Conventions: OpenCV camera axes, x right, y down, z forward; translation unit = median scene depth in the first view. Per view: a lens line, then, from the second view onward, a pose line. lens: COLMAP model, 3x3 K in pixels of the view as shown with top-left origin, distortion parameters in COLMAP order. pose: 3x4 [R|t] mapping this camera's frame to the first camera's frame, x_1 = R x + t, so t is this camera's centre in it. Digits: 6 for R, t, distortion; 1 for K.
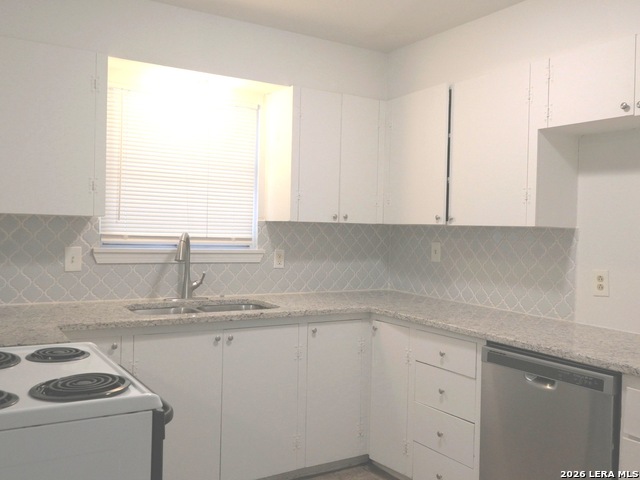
lens RADIAL K [[586.0, 0, 320.0], [0, 586.0, 240.0], [0, 0, 1]] dist [-0.001446, -0.000243]
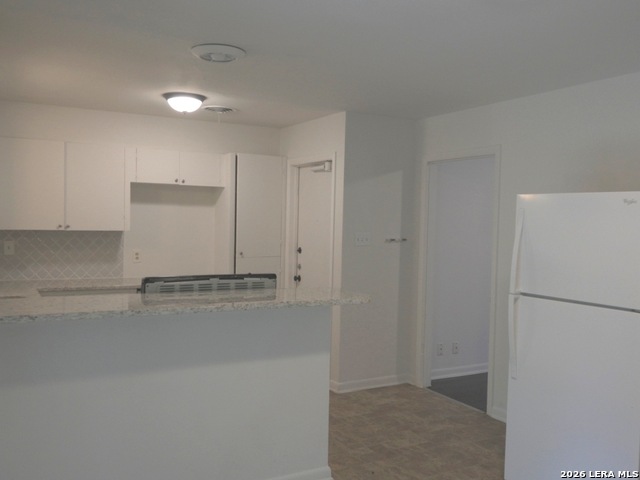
lens RADIAL K [[586.0, 0, 320.0], [0, 586.0, 240.0], [0, 0, 1]] dist [-0.001446, -0.000243]
pose [[0.048034, -0.038162, 0.998116, -1.450664], [0.016520, 0.999164, 0.037407, -0.048448], [-0.998709, 0.014692, 0.048624, 0.219929]]
